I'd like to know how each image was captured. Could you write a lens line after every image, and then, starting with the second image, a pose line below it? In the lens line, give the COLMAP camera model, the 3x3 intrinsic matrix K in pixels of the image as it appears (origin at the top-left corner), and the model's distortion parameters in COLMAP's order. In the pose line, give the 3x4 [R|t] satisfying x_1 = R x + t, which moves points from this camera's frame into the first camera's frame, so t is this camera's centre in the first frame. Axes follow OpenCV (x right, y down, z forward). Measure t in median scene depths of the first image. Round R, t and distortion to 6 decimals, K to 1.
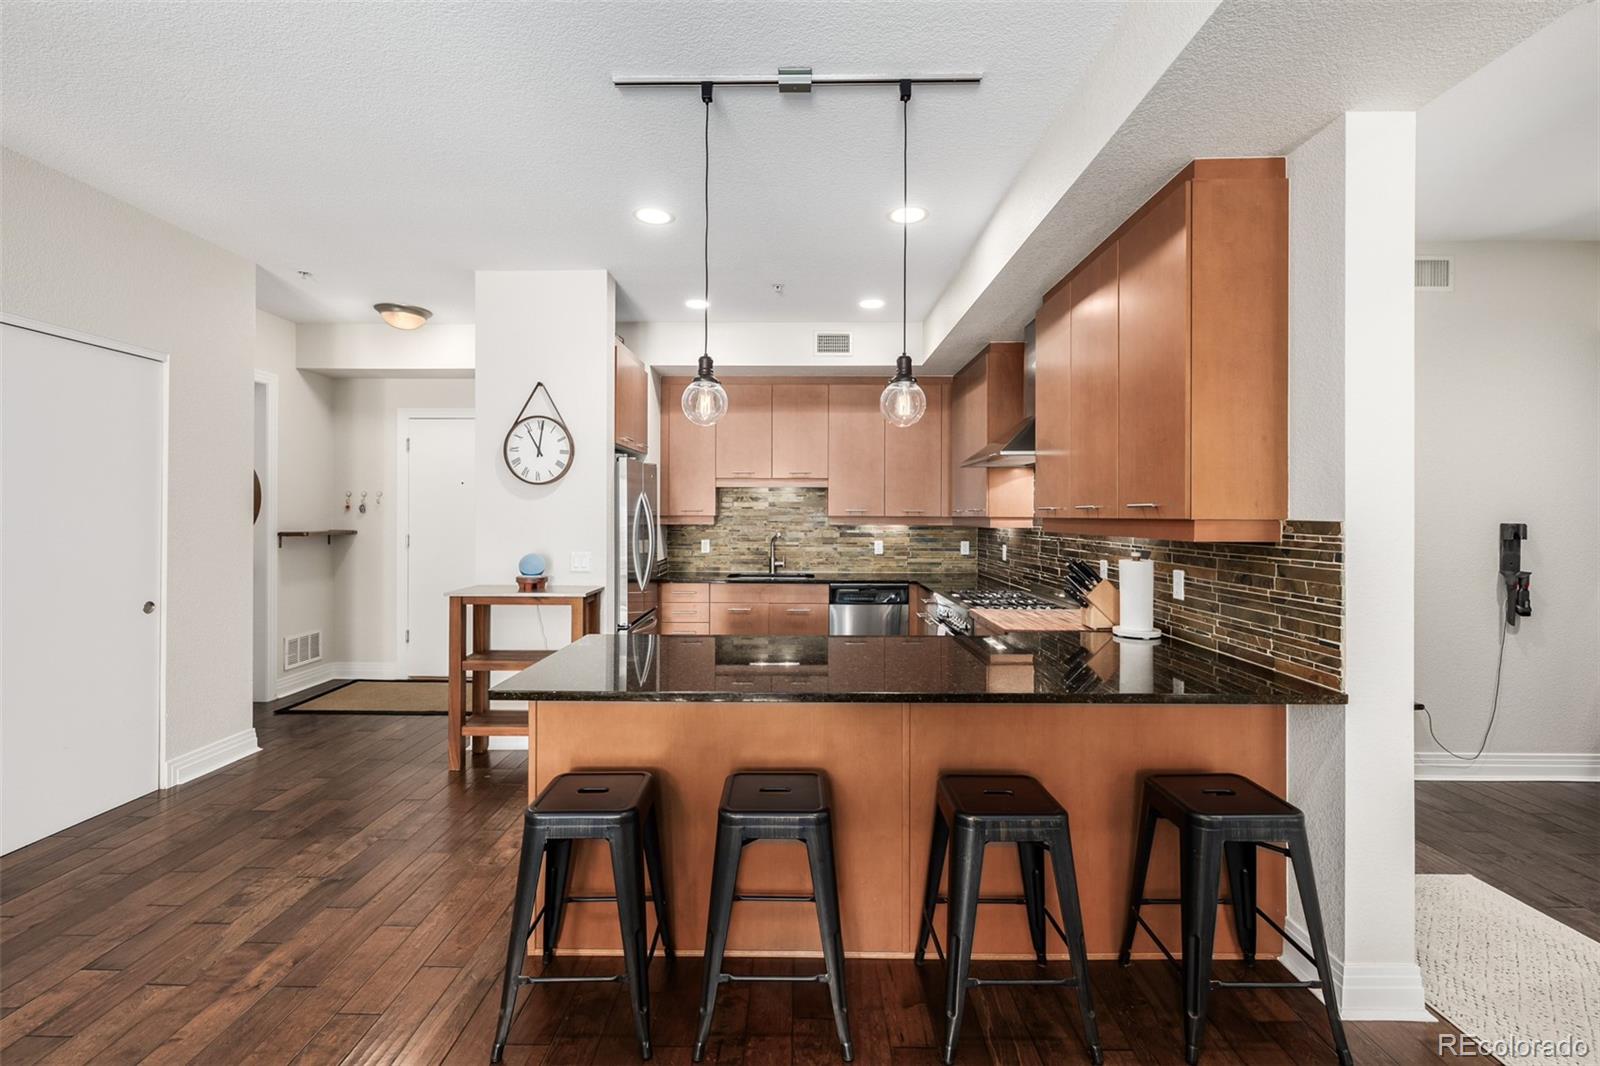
lens RADIAL K [[677.4, 0, 794.5], [0, 677.4, 523.3], [0, 0, 1]] dist [0.000148, 0.000219]
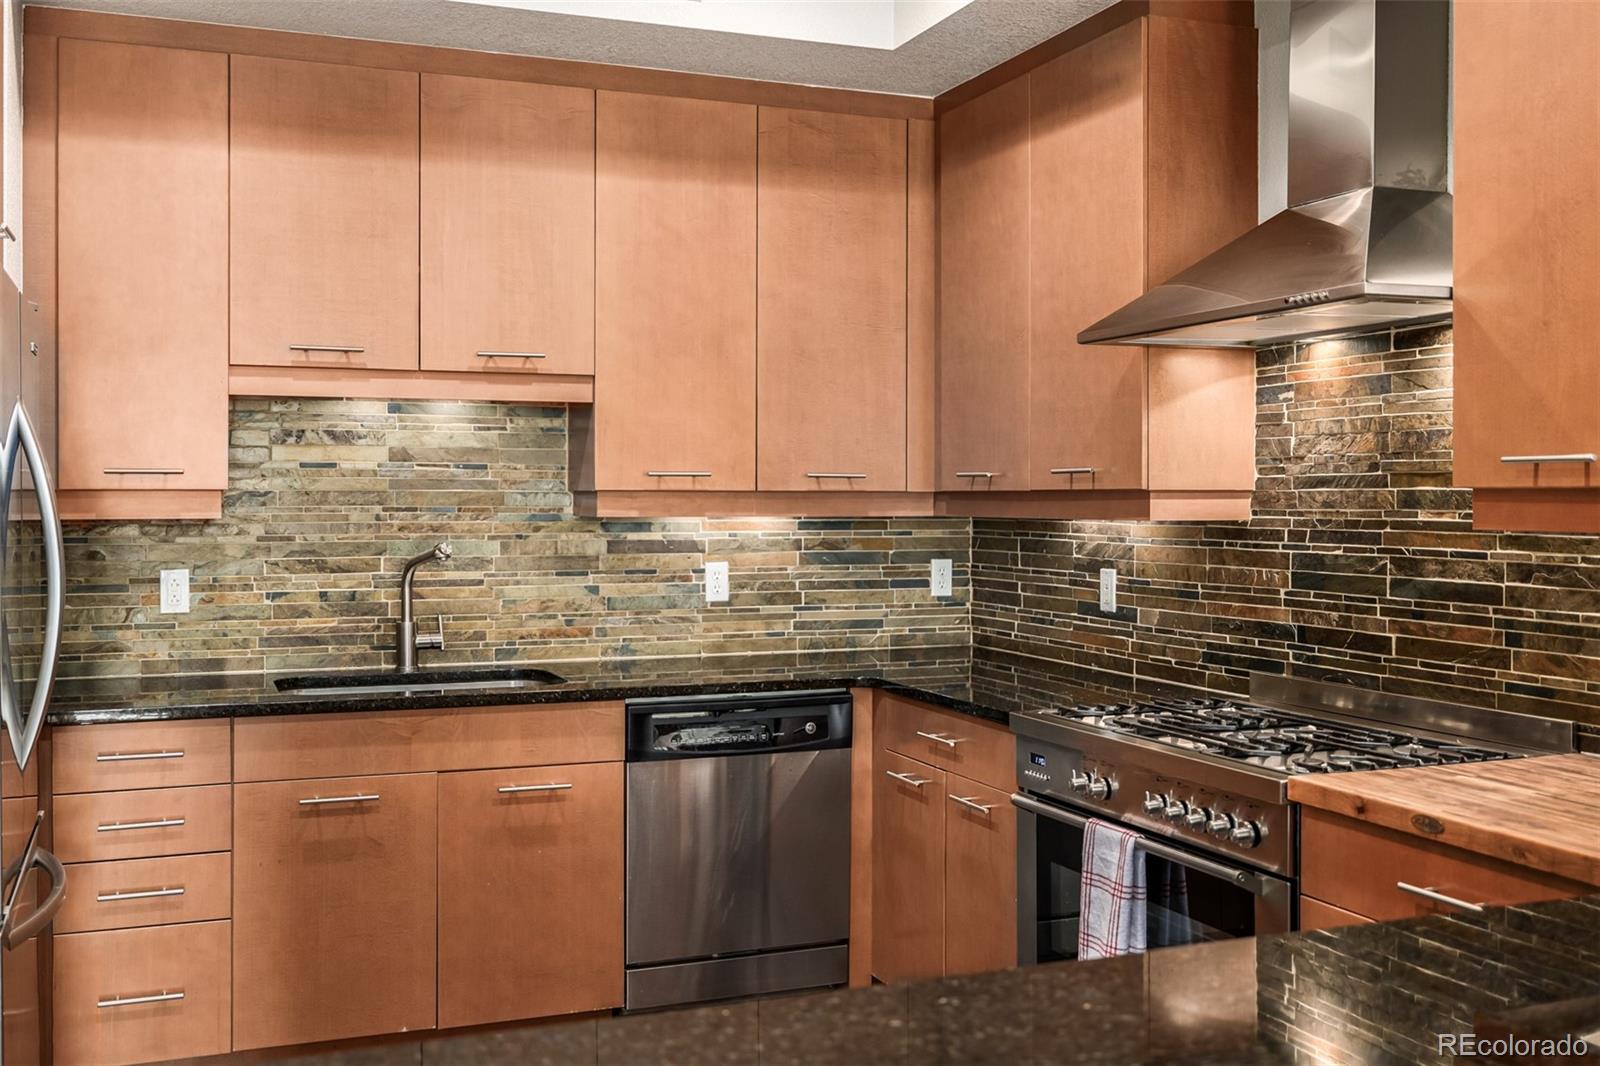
lens RADIAL K [[1572.3, 0, 781.4], [0, 1572.3, 508.5], [0, 0, 1]] dist [0.001651, -0.000500]
pose [[0.928247, -0.005025, 0.371930, -0.161397], [0.006817, 0.999971, -0.003504, 0.001586], [-0.371902, 0.005788, 0.928254, 0.280844]]
